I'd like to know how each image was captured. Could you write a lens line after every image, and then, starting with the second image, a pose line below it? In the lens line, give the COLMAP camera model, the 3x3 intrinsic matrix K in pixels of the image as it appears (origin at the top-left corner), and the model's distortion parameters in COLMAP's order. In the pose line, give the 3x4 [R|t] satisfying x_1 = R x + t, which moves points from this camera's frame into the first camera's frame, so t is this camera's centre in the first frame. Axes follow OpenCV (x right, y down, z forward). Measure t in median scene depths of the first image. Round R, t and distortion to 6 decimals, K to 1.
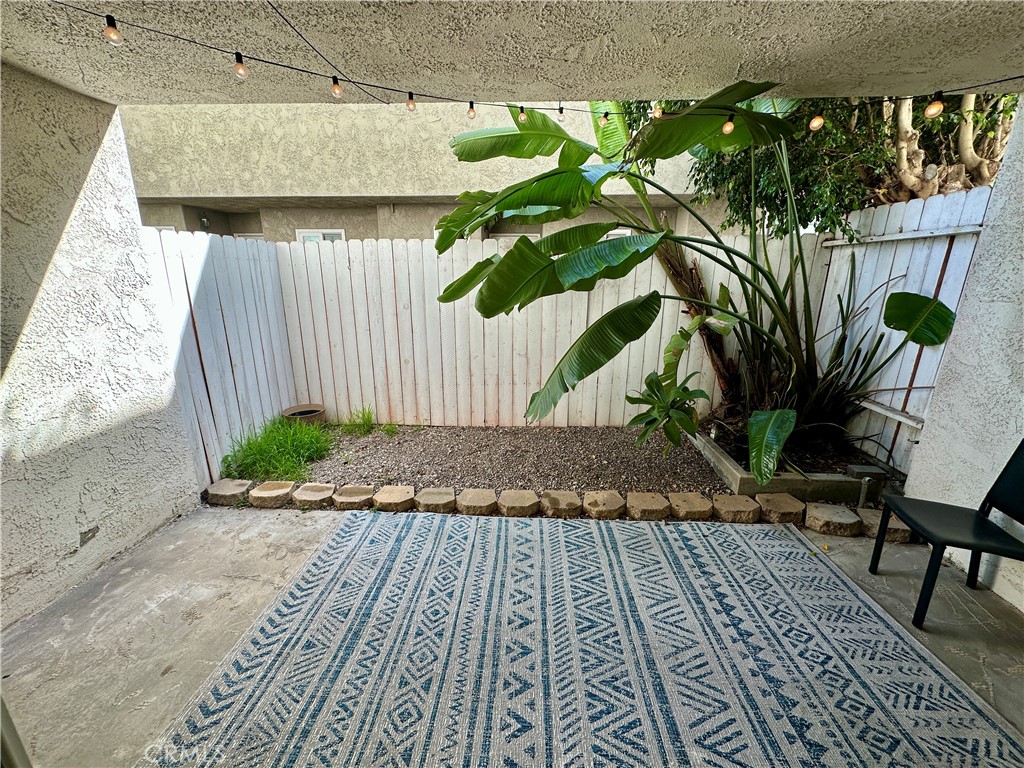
lens RADIAL K [[407.7, 0, 513.3], [0, 407.7, 381.9], [0, 0, 1]] dist [-0.004170, 0.001172]
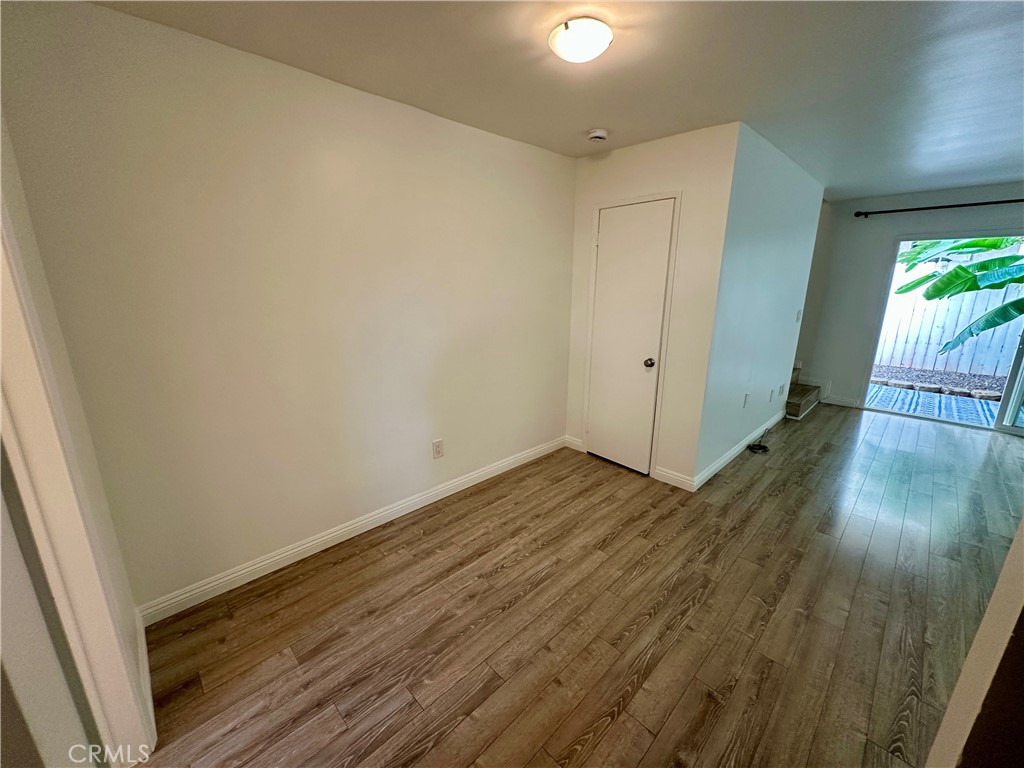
lens RADIAL K [[407.7, 0, 510.5], [0, 407.7, 382.5], [0, 0, 1]] dist [-0.004170, 0.001172]
pose [[0.723127, 0.163038, -0.671197, -0.149371], [-0.179381, 0.982729, 0.045452, 0.603095], [0.667015, 0.087532, 0.739884, -2.171889]]
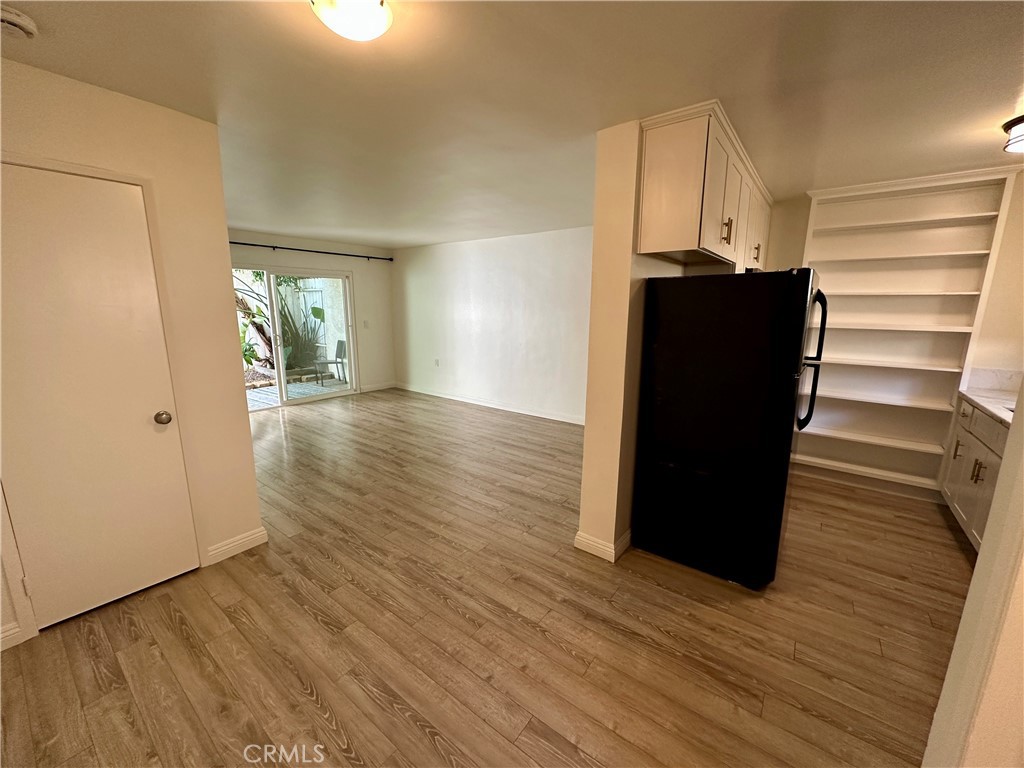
lens RADIAL K [[407.7, 0, 513.6], [0, 407.7, 386.2], [0, 0, 1]] dist [-0.004170, 0.001172]
pose [[0.571684, -0.163532, 0.804012, -0.851744], [0.213140, 0.975893, 0.046942, 0.578337], [-0.792306, 0.144531, 0.592757, -2.085829]]
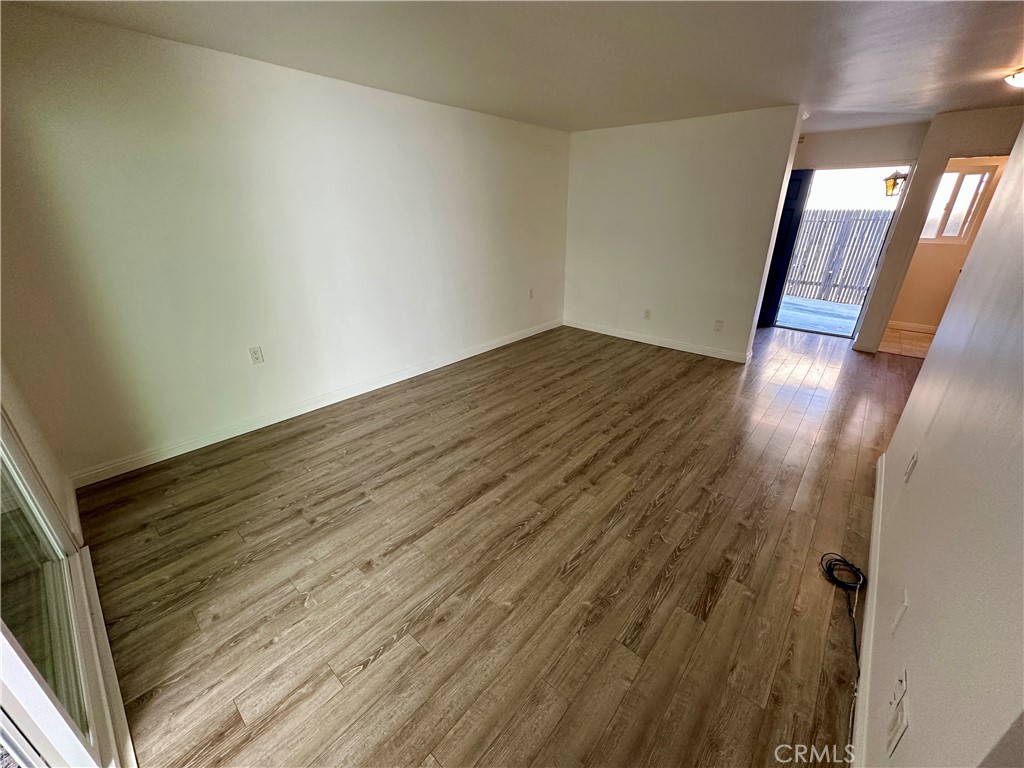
lens RADIAL K [[407.7, 0, 511.5], [0, 407.7, 384.1], [0, 0, 1]] dist [-0.004170, 0.001172]
pose [[-0.778540, -0.253877, 0.573953, -0.305566], [0.157438, 0.806279, 0.570199, 0.003846], [-0.607527, 0.534285, -0.587750, -0.020858]]
